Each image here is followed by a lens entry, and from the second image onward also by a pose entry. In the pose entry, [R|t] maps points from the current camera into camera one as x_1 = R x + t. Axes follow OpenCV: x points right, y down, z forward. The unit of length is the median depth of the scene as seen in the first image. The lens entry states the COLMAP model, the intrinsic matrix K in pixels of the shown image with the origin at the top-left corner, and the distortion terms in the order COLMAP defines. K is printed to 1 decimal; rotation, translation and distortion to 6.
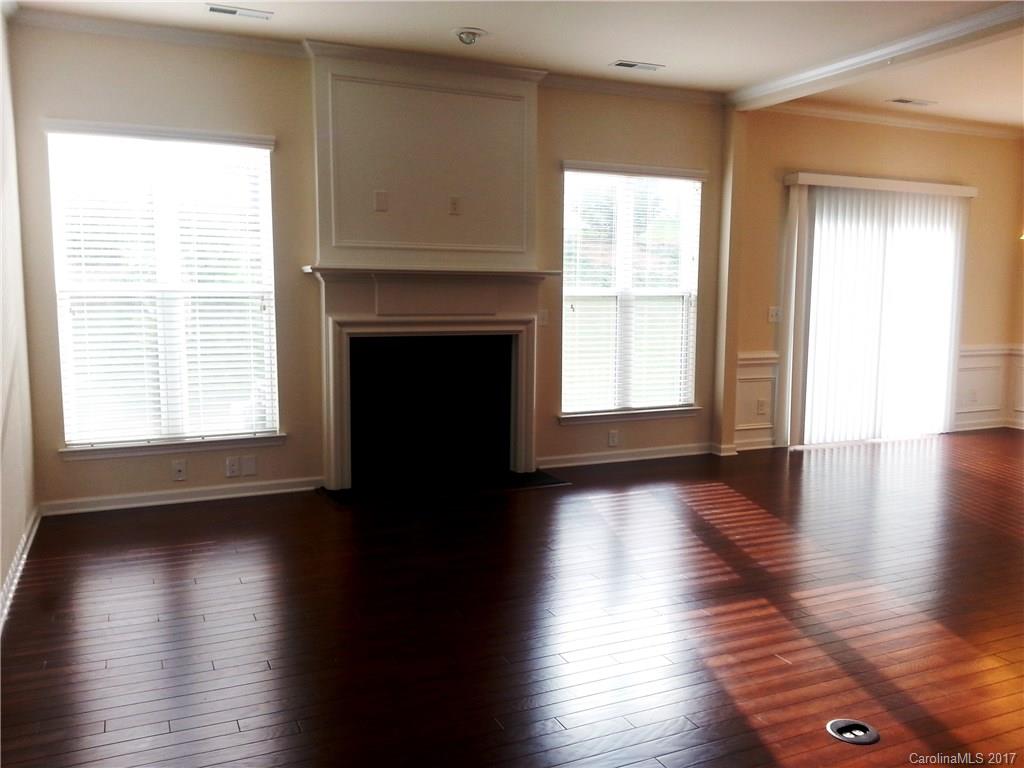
lens RADIAL K [[831.2, 0, 506.6], [0, 831.2, 386.1], [0, 0, 1]] dist [0.099605, -0.159209]
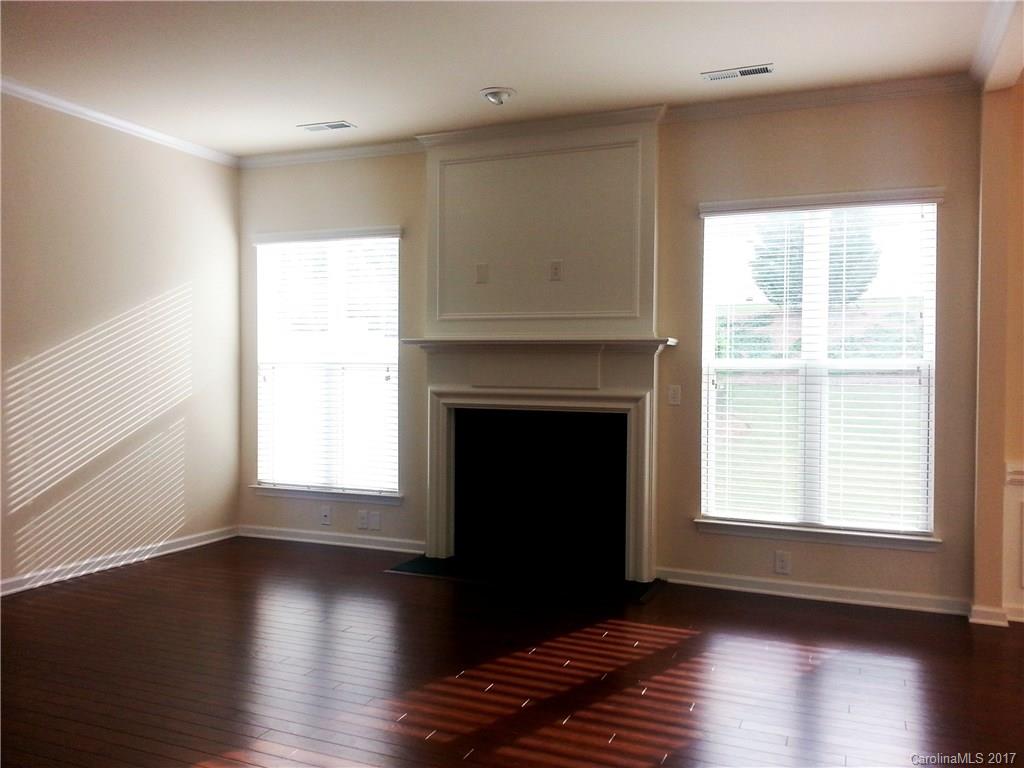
lens RADIAL K [[831.2, 0, 506.6], [0, 831.2, 386.1], [0, 0, 1]] dist [0.099605, -0.159209]
pose [[0.674067, 0.014235, -0.738533, 0.562835], [-0.092113, 0.993630, -0.064921, -0.023251], [0.732905, 0.111790, 0.671084, 0.340177]]
